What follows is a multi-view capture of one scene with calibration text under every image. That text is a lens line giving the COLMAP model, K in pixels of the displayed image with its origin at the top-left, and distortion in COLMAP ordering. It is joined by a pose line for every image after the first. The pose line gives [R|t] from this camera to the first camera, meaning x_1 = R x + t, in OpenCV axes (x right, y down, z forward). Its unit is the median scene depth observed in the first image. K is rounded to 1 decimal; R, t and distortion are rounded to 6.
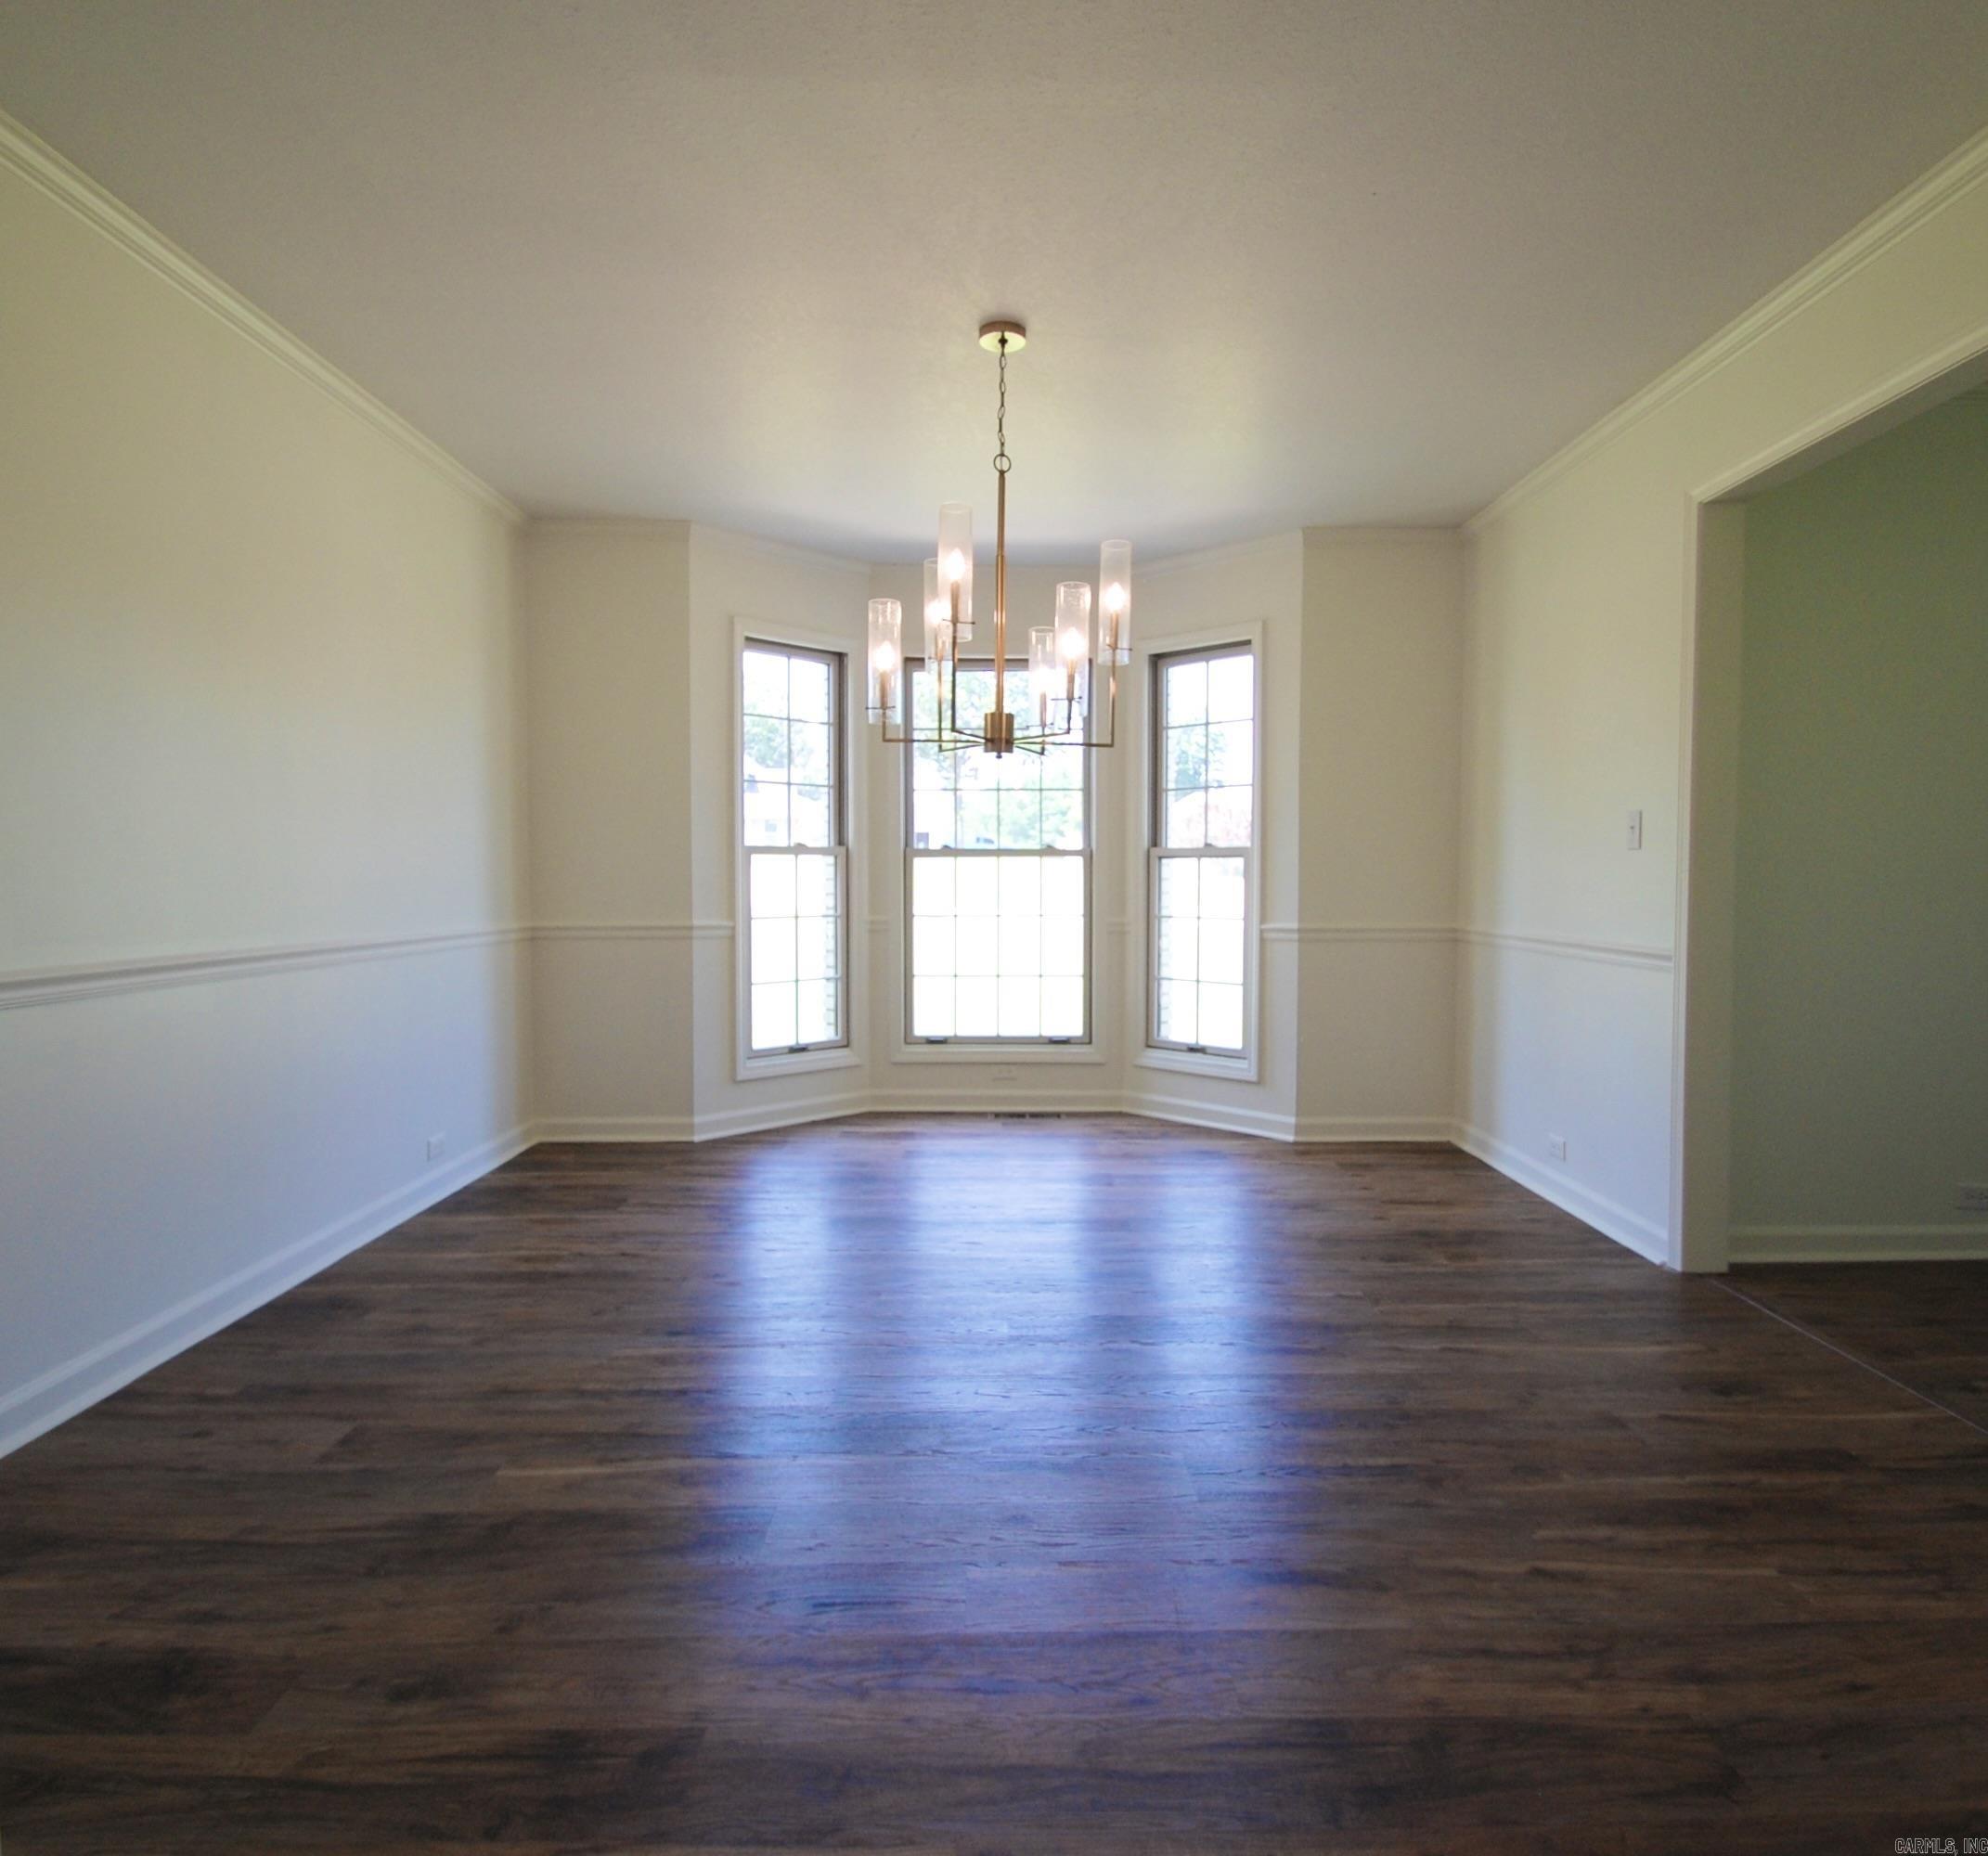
lens RADIAL K [[1242.9, 0, 994.0], [0, 1242.9, 928.0], [0, 0, 1]] dist [-0.003185, -0.000134]
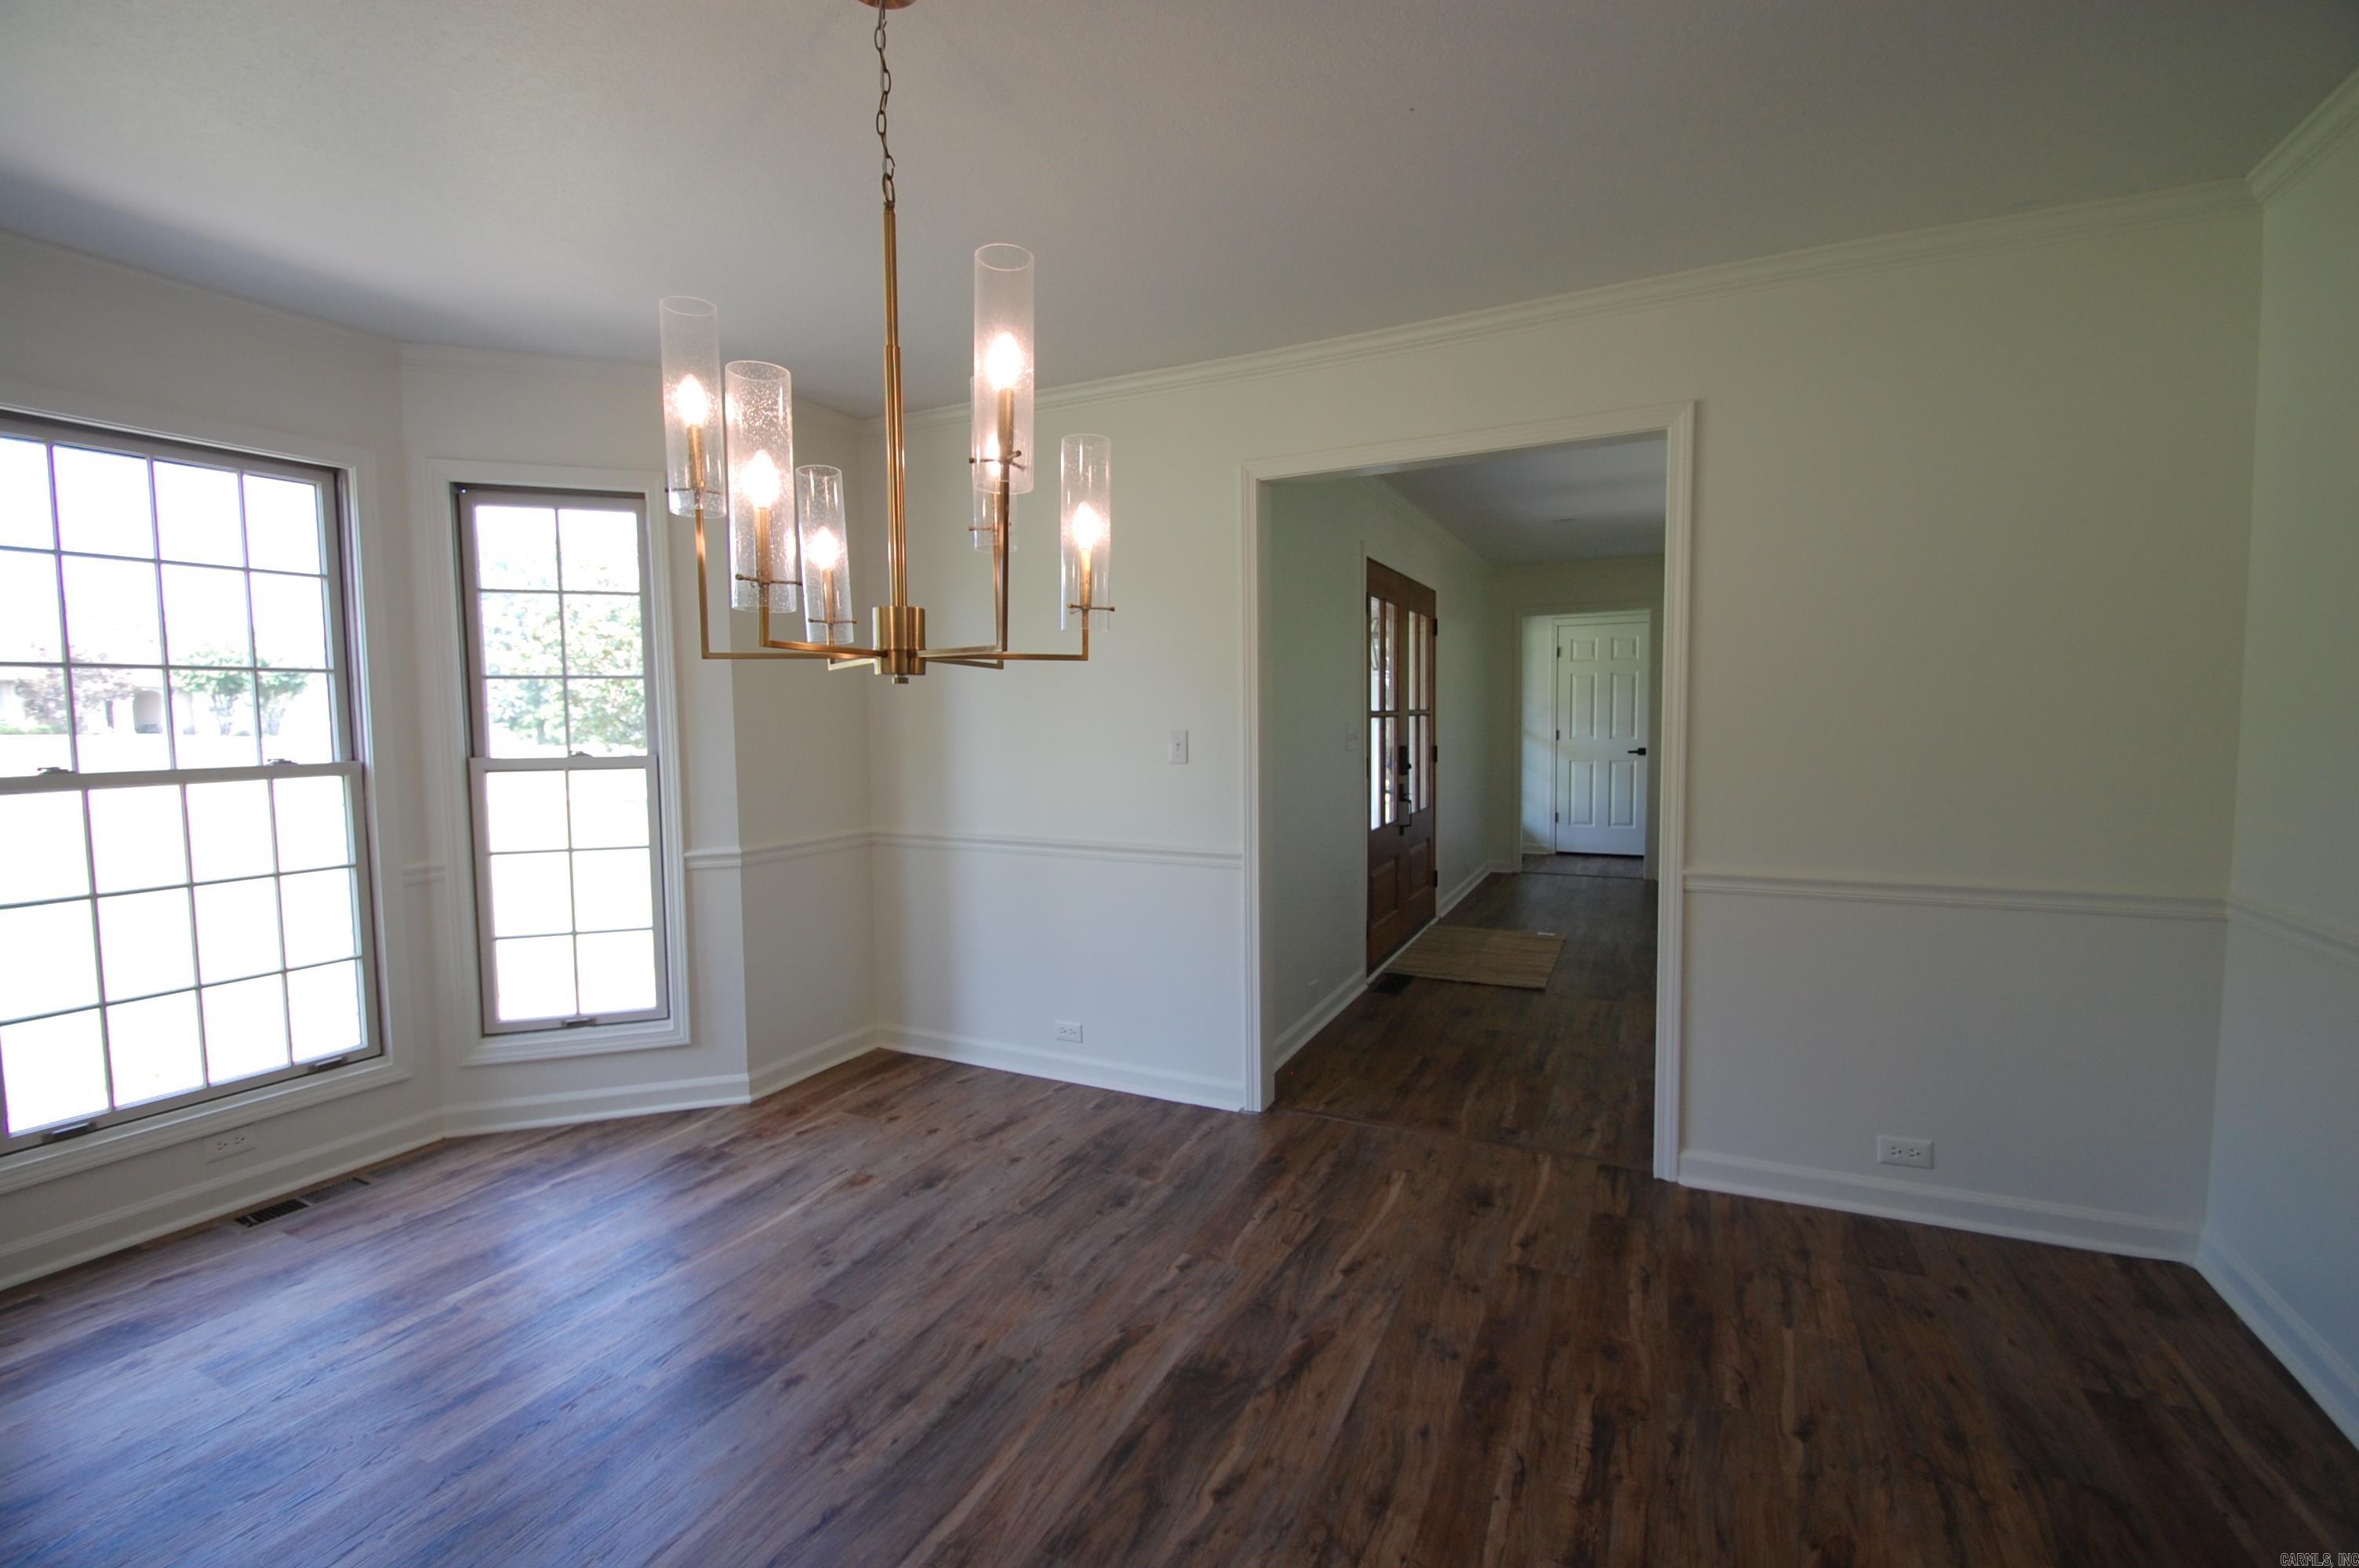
lens RADIAL K [[1028.3, 0, 1179.5], [0, 1028.3, 784.0], [0, 0, 1]] dist [0.000368, -0.011740]
pose [[0.431100, -0.067384, 0.899784, -0.252803], [0.045507, 0.997562, 0.052904, -0.069595], [-0.901156, 0.018139, 0.433116, 0.428021]]
